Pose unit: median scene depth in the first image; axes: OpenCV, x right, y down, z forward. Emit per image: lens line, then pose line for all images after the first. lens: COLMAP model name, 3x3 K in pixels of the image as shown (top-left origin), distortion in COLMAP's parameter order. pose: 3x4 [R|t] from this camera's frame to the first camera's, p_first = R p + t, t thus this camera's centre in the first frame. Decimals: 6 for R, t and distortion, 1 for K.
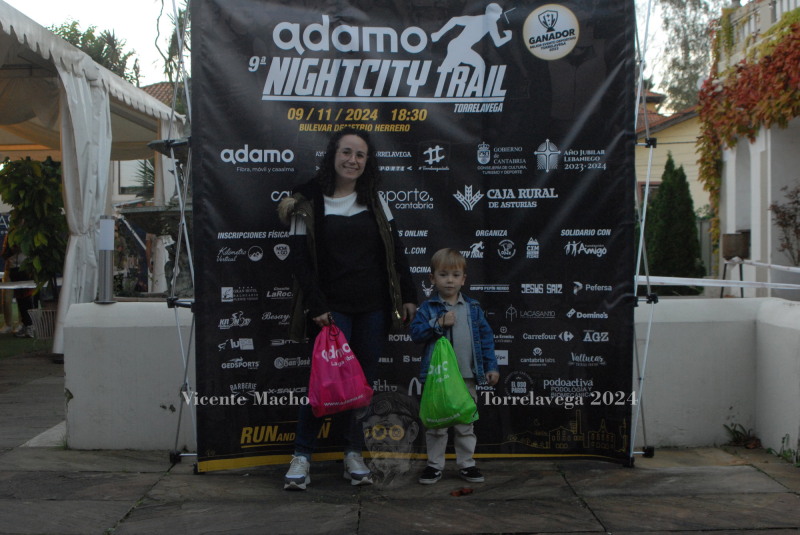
lens RADIAL K [[1184.0, 0, 403.5], [0, 1184.0, 268.8], [0, 0, 1]] dist [-0.149418, 0.074947]
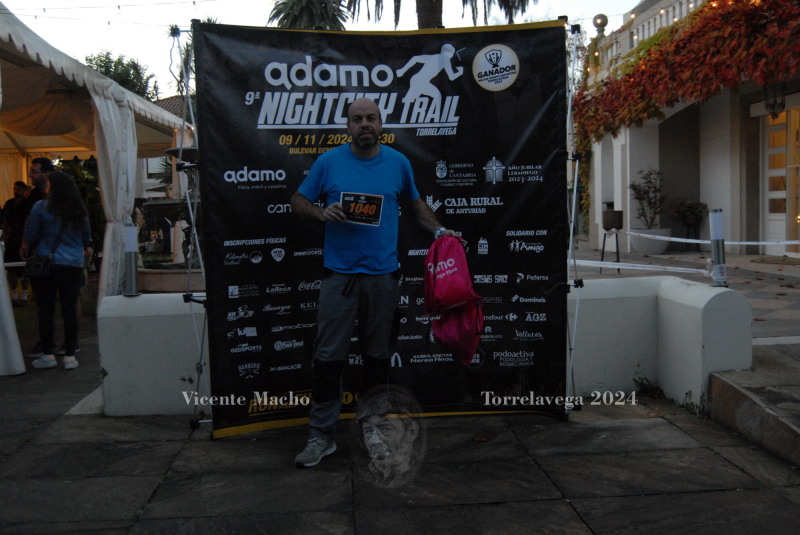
lens RADIAL K [[830.9, 0, 401.1], [0, 830.9, 266.6], [0, 0, 1]] dist [-0.053107, -0.005662]
pose [[0.998129, -0.025348, 0.055649, -0.024236], [0.022502, 0.998436, 0.051185, -0.042158], [-0.056860, -0.049837, 0.997137, 0.142321]]
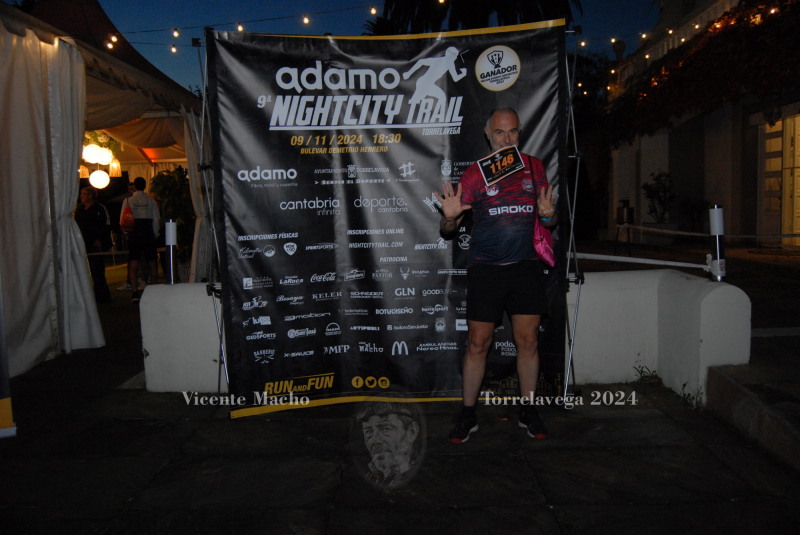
lens RADIAL K [[657.0, 0, 397.3], [0, 657.0, 269.0], [0, 0, 1]] dist [-0.070350, 0.008618]
pose [[0.998953, -0.020422, -0.040936, 0.042226], [0.023429, 0.996956, 0.074359, -0.042197], [0.039293, -0.075240, 0.996391, 0.284787]]
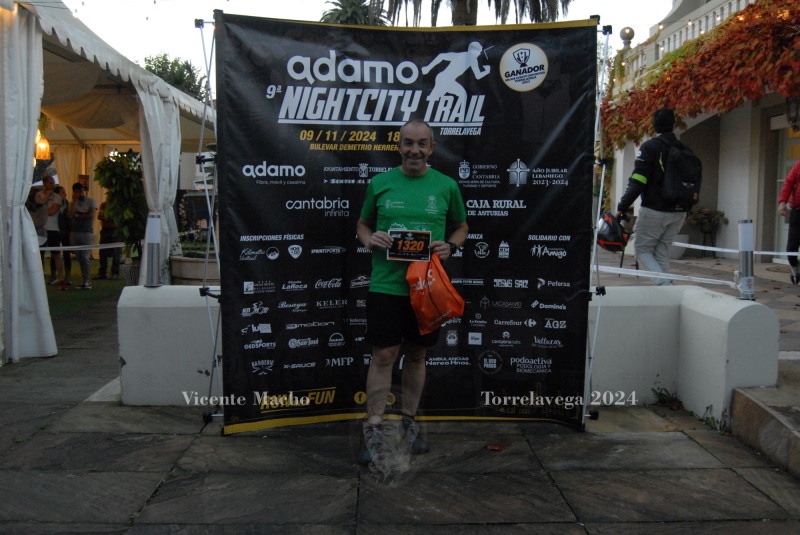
lens RADIAL K [[766.6, 0, 398.1], [0, 766.6, 271.4], [0, 0, 1]] dist [-0.059435, 0.004686]
pose [[0.999876, 0.009159, 0.012783, -0.008275], [-0.009984, 0.997767, 0.066044, -0.045755], [-0.012150, -0.066163, 0.997735, 0.221156]]
